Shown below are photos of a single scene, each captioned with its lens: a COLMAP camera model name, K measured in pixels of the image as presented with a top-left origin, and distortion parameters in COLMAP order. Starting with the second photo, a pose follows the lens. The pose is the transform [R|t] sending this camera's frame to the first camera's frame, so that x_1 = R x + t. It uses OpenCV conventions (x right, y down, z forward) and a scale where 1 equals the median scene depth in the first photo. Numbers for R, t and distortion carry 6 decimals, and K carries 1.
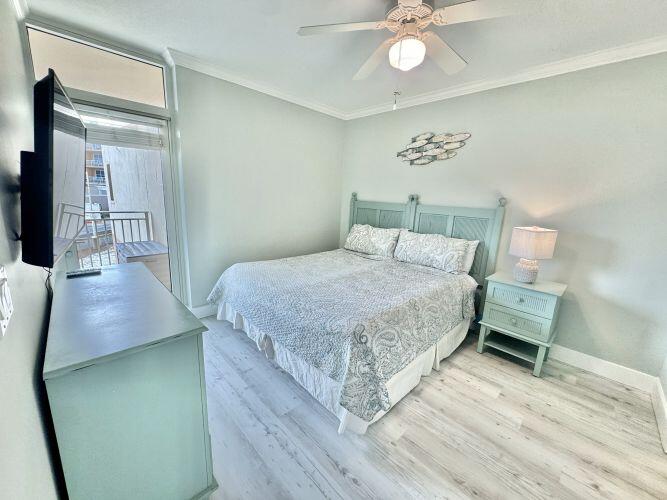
lens RADIAL K [[264.4, 0, 334.2], [0, 264.4, 250.6], [0, 0, 1]] dist [-0.001820, 0.000043]
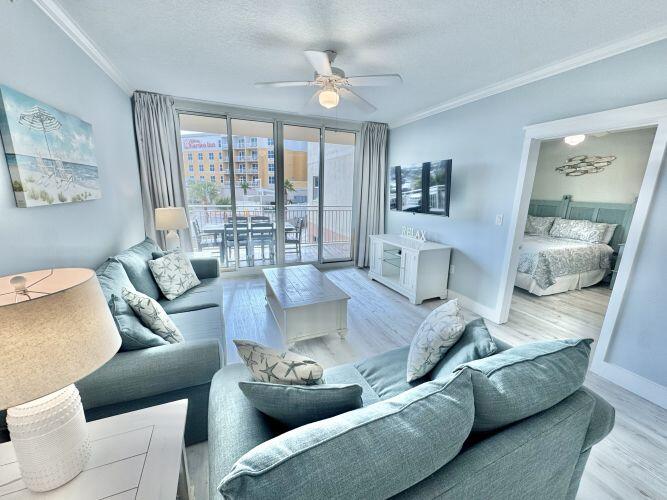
lens RADIAL K [[267.6, 0, 333.5], [0, 267.6, 250.0], [0, 0, 1]] dist [-0.001550, -0.000103]
pose [[0.926325, 0.061272, -0.371710, -0.401845], [-0.058900, 0.998106, 0.017745, 0.177340], [0.372093, 0.005456, 0.928179, -1.053727]]
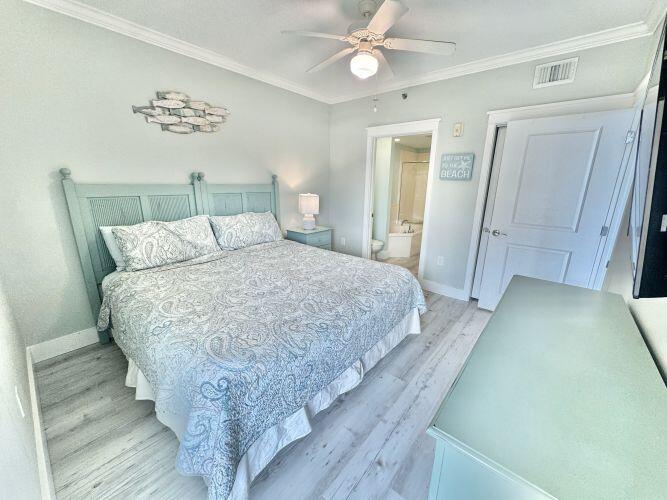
lens RADIAL K [[267.6, 0, 333.5], [0, 267.6, 250.0], [0, 0, 1]] dist [-0.001550, -0.000103]
pose [[-0.088872, -0.292844, 0.952021, -0.615058], [0.187666, 0.933762, 0.304746, -0.166583], [-0.978204, 0.205746, -0.028028, 0.689911]]
